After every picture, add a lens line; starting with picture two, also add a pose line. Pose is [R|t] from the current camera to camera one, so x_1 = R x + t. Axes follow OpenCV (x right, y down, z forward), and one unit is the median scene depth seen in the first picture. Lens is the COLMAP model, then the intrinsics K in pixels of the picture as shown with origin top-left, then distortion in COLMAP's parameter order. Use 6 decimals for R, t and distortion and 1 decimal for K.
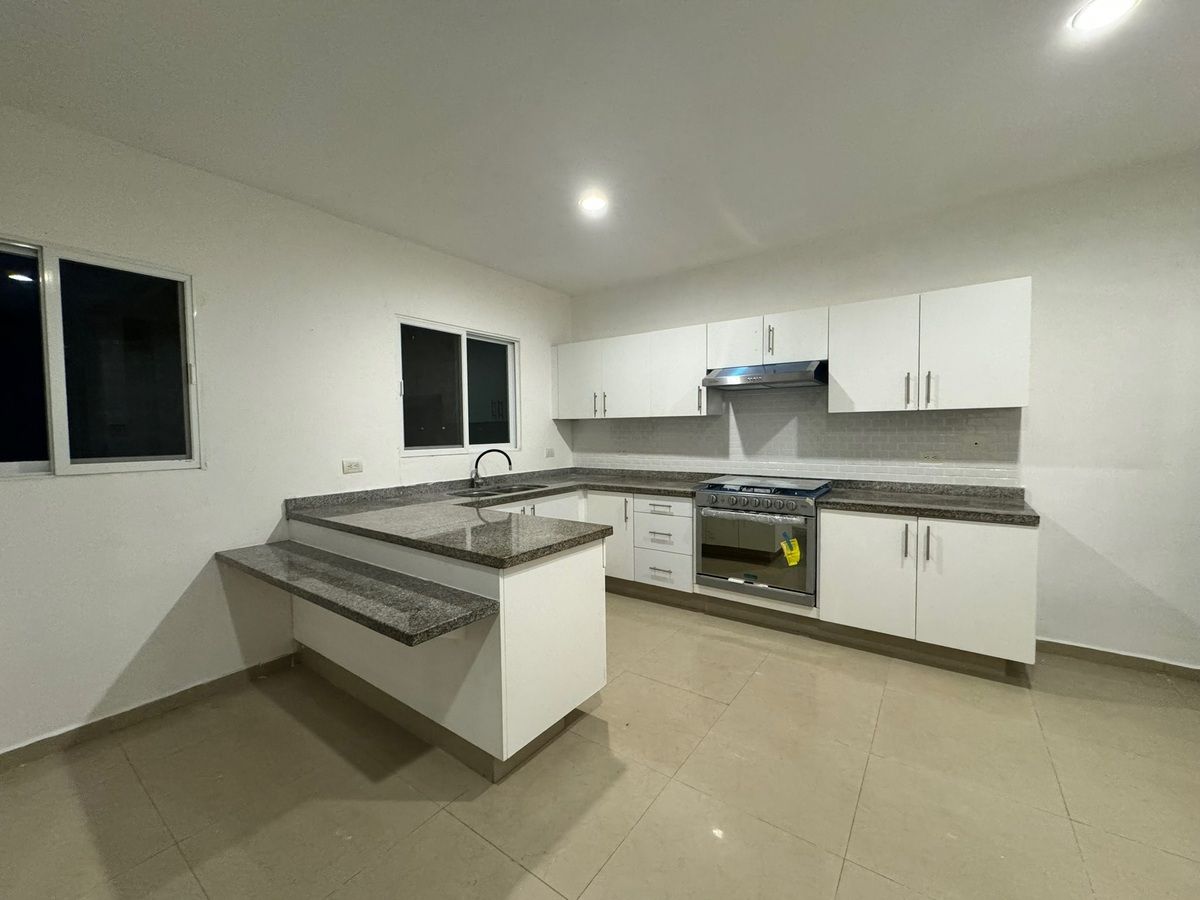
lens RADIAL K [[478.4, 0, 598.5], [0, 478.4, 450.1], [0, 0, 1]] dist [0.001794, -0.000281]
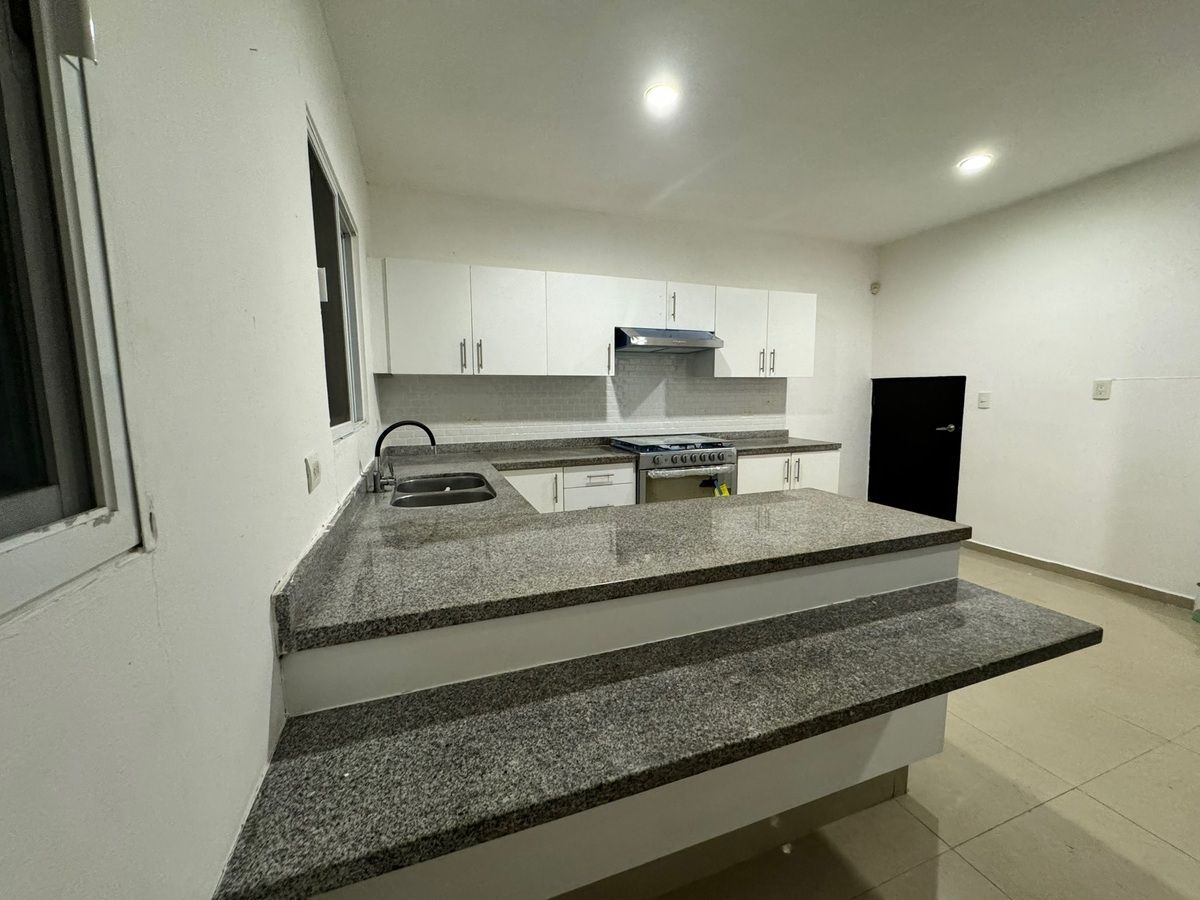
lens RADIAL K [[478.4, 0, 600.3], [0, 478.4, 449.9], [0, 0, 1]] dist [0.001794, -0.000281]
pose [[0.550272, -0.089827, 0.830140, -0.645626], [0.037681, 0.995855, 0.082781, -0.006298], [-0.834135, -0.014272, 0.551376, 0.543250]]
